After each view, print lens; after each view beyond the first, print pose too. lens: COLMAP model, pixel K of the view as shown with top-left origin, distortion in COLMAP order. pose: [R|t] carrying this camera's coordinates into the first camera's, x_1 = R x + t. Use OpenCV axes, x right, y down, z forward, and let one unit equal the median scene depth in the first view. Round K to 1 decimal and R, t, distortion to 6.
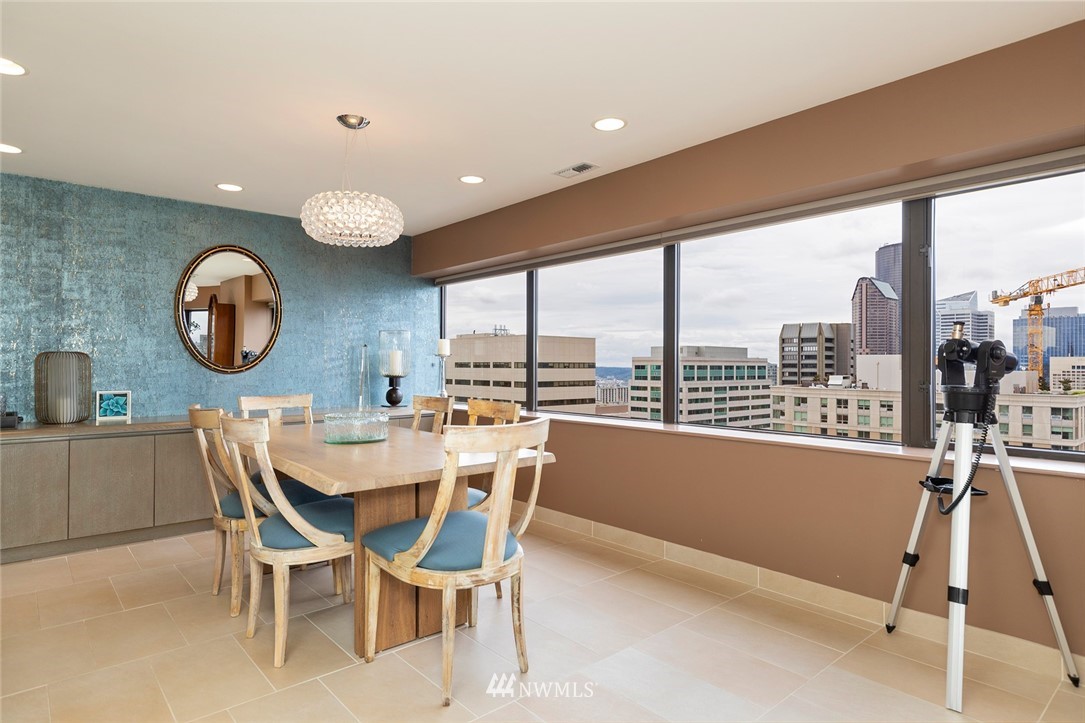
lens RADIAL K [[598.7, 0, 540.3], [0, 598.7, 360.5], [0, 0, 1]] dist [-0.002379, -0.001624]
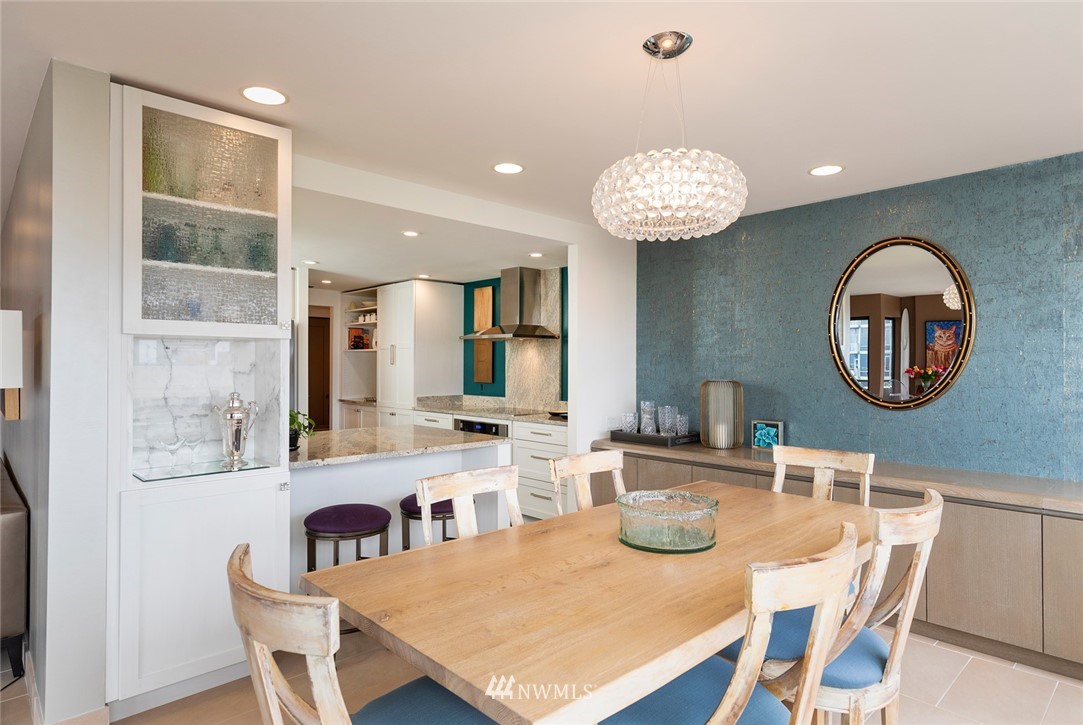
lens RADIAL K [[597.6, 0, 534.3], [0, 597.6, 365.6], [0, 0, 1]] dist [-0.002379, -0.001624]
pose [[0.042680, -0.003817, -0.999081, 0.231195], [0.003253, 0.999988, -0.003681, -0.035959], [0.999083, -0.003093, 0.042692, 0.588031]]
